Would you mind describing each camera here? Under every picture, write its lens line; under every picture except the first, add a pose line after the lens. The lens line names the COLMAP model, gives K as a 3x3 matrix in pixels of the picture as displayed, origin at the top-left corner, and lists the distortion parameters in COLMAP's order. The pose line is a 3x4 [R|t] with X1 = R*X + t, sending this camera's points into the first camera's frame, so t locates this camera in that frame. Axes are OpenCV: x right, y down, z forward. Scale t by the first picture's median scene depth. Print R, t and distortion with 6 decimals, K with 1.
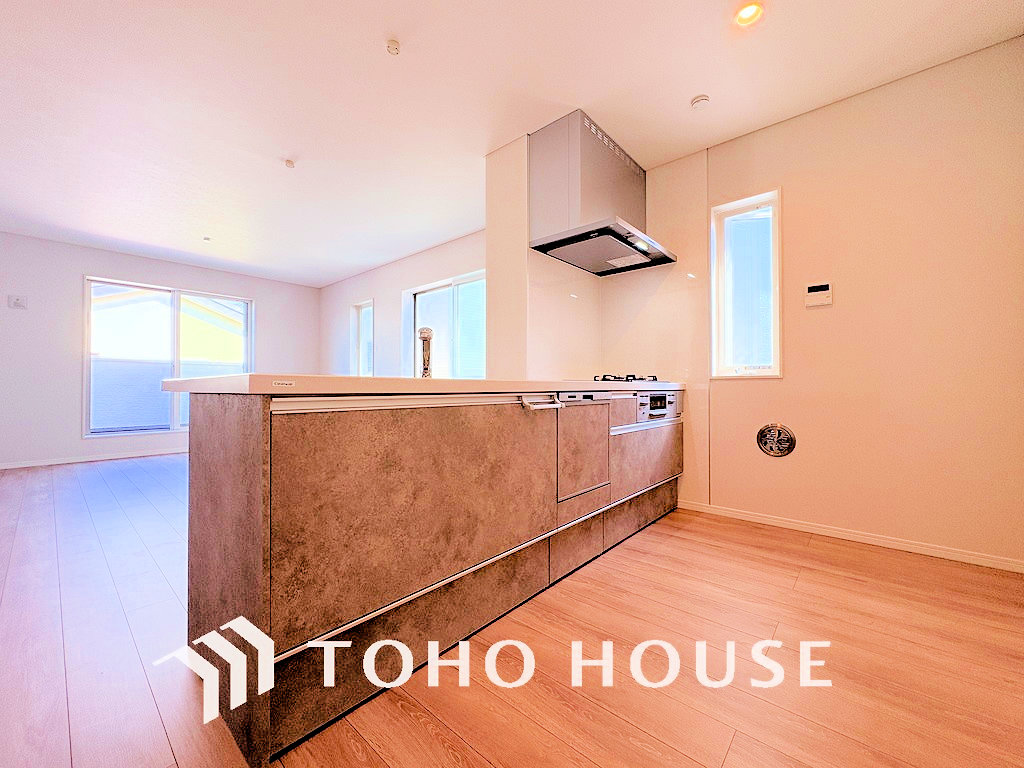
lens RADIAL K [[409.3, 0, 513.8], [0, 409.3, 383.0], [0, 0, 1]] dist [0.001097, 0.000396]
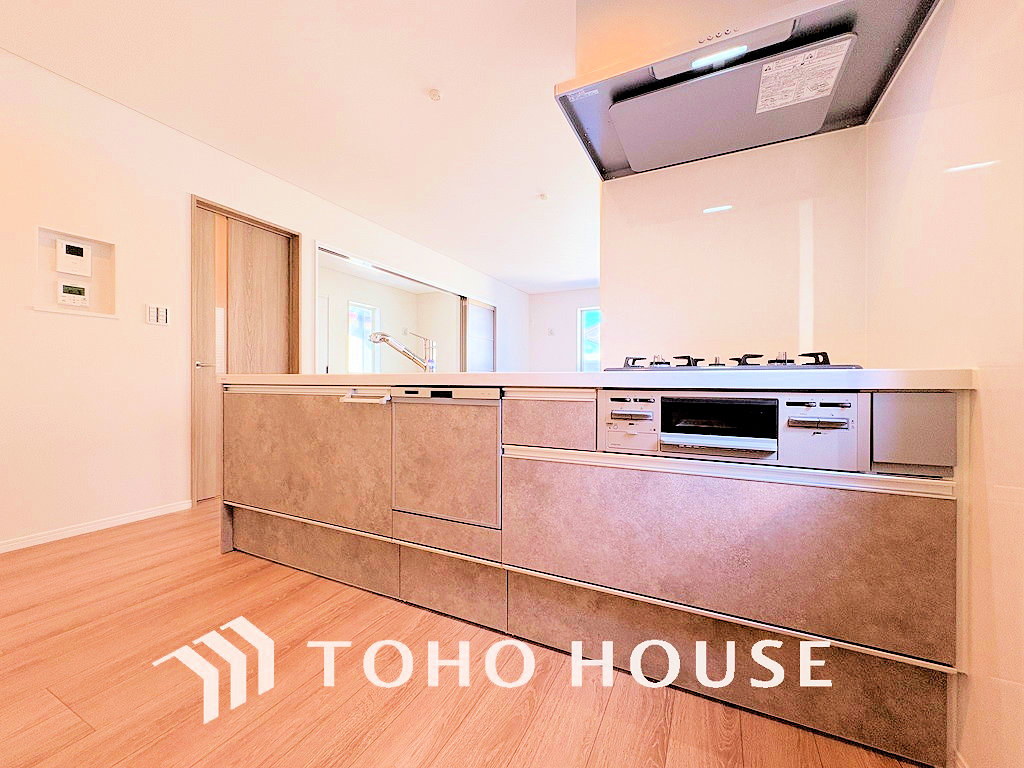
lens RADIAL K [[409.3, 0, 513.3], [0, 409.3, 385.9], [0, 0, 1]] dist [0.001097, 0.000396]
pose [[0.250300, 0.006795, -0.968144, 1.040125], [0.004503, 0.999956, 0.008182, 0.015026], [0.968158, -0.006408, 0.250259, 1.033510]]
